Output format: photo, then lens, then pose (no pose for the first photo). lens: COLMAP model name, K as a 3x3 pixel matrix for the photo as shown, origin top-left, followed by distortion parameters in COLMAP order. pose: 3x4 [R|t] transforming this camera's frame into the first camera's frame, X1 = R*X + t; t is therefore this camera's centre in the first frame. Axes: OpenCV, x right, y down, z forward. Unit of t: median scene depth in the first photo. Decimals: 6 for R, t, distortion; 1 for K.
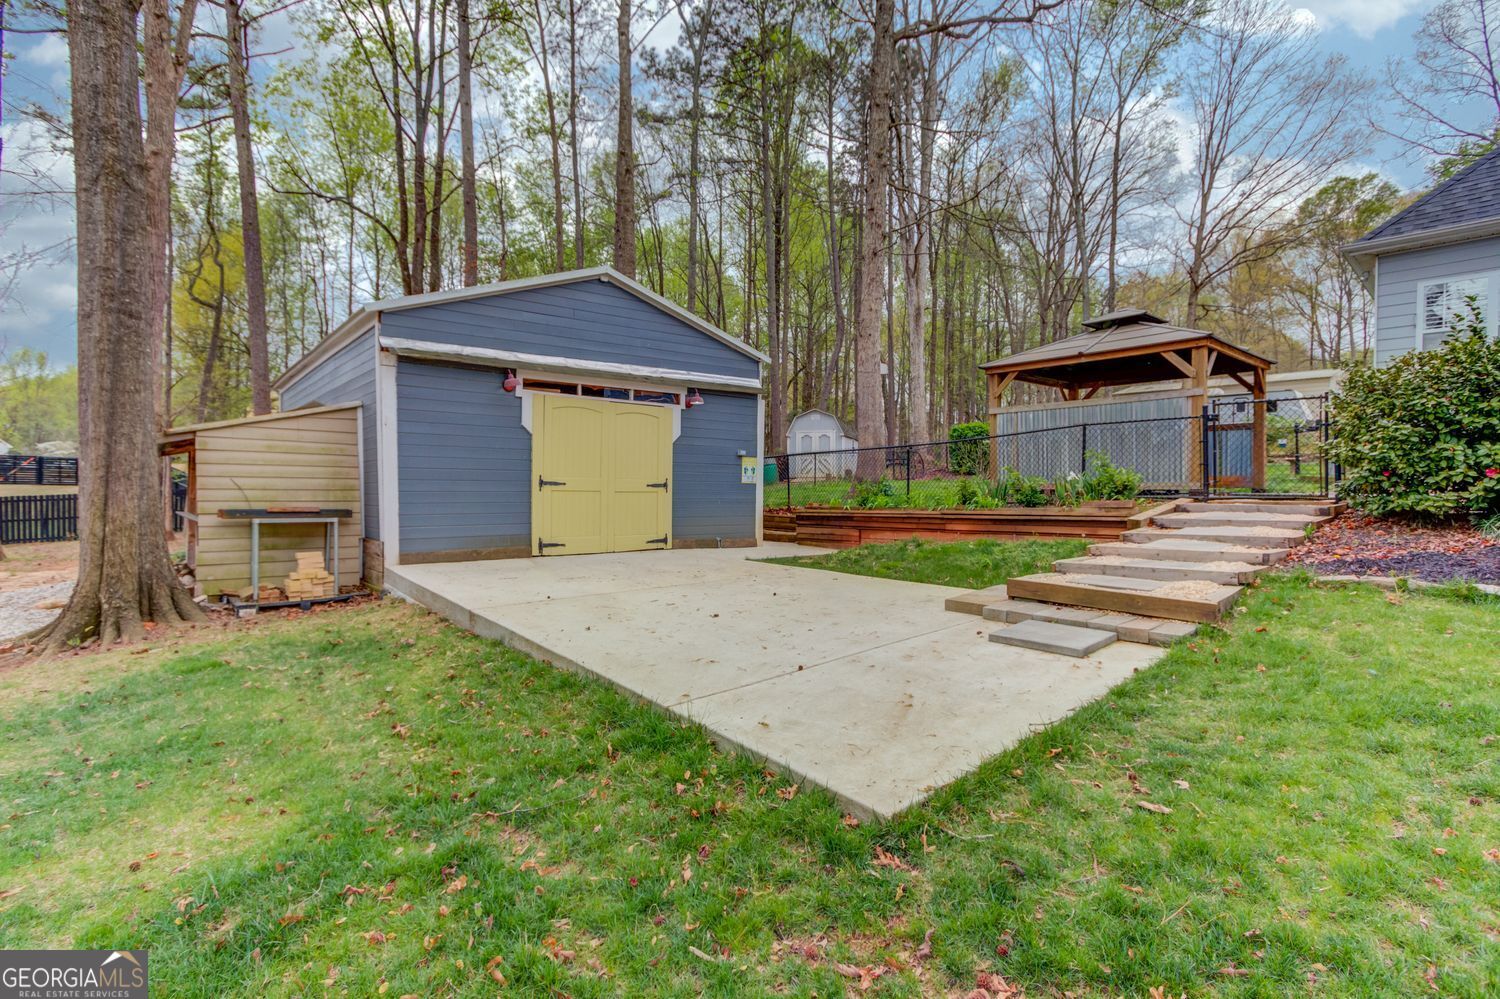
lens RADIAL K [[692.4, 0, 750.0], [0, 692.4, 499.5], [0, 0, 1]] dist [0.069904, -0.000078]
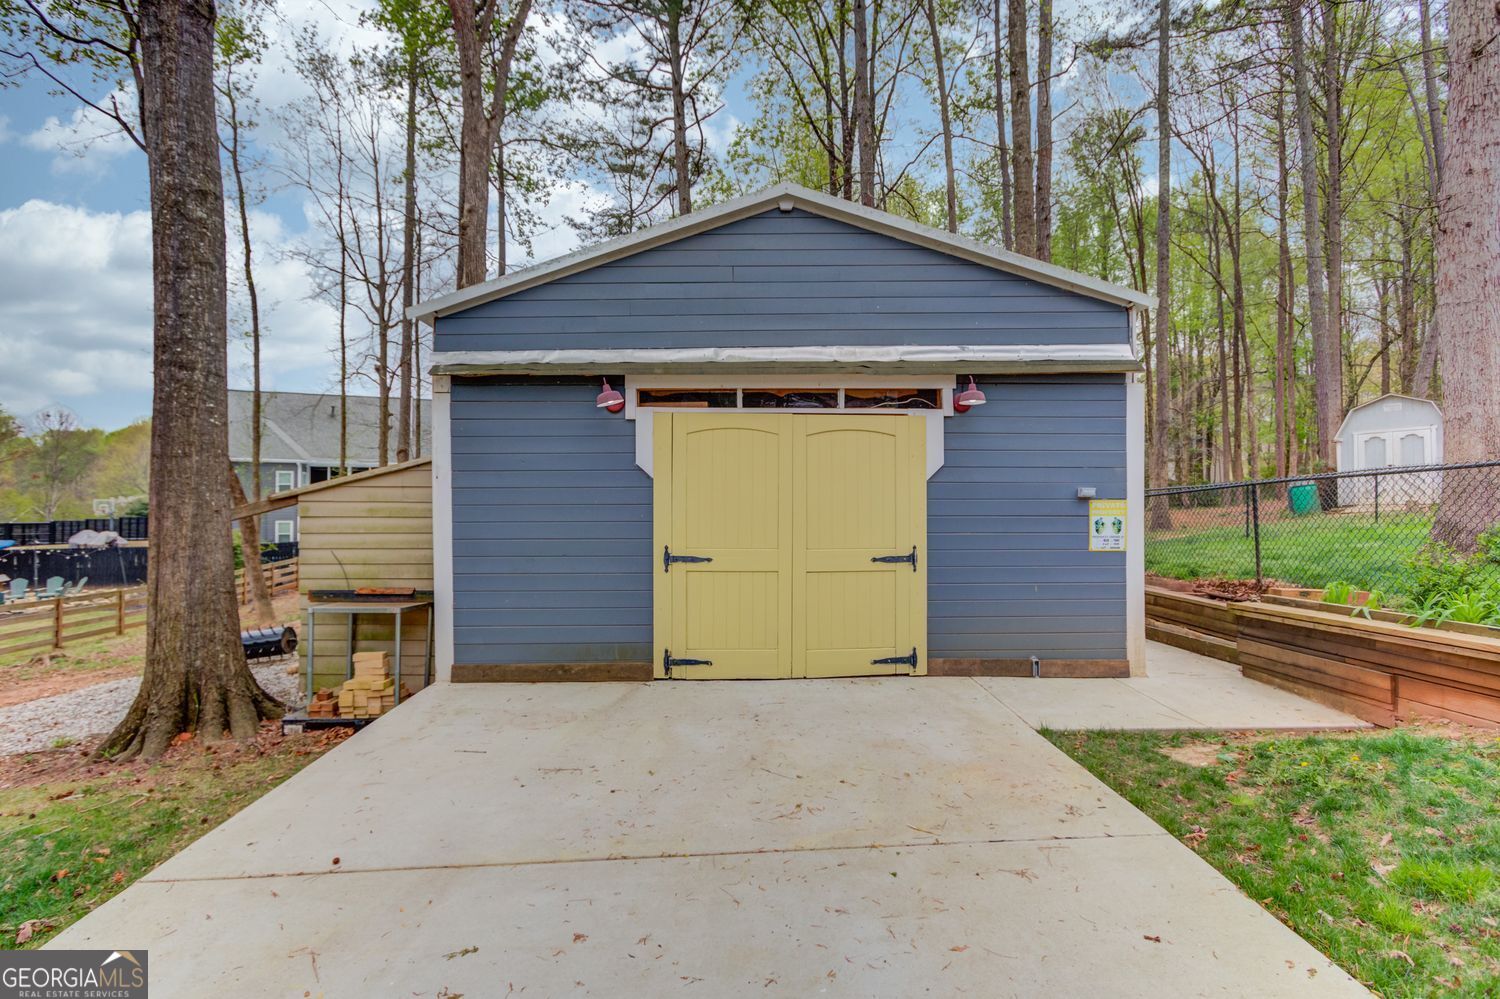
lens RADIAL K [[750.6, 0, 751.5], [0, 750.6, 509.5], [0, 0, 1]] dist [-0.001364, 0.000765]
pose [[0.802799, -0.006489, -0.596214, 0.140545], [-0.004030, 0.999859, -0.016309, -0.053400], [0.596236, 0.015495, 0.802660, 0.495475]]
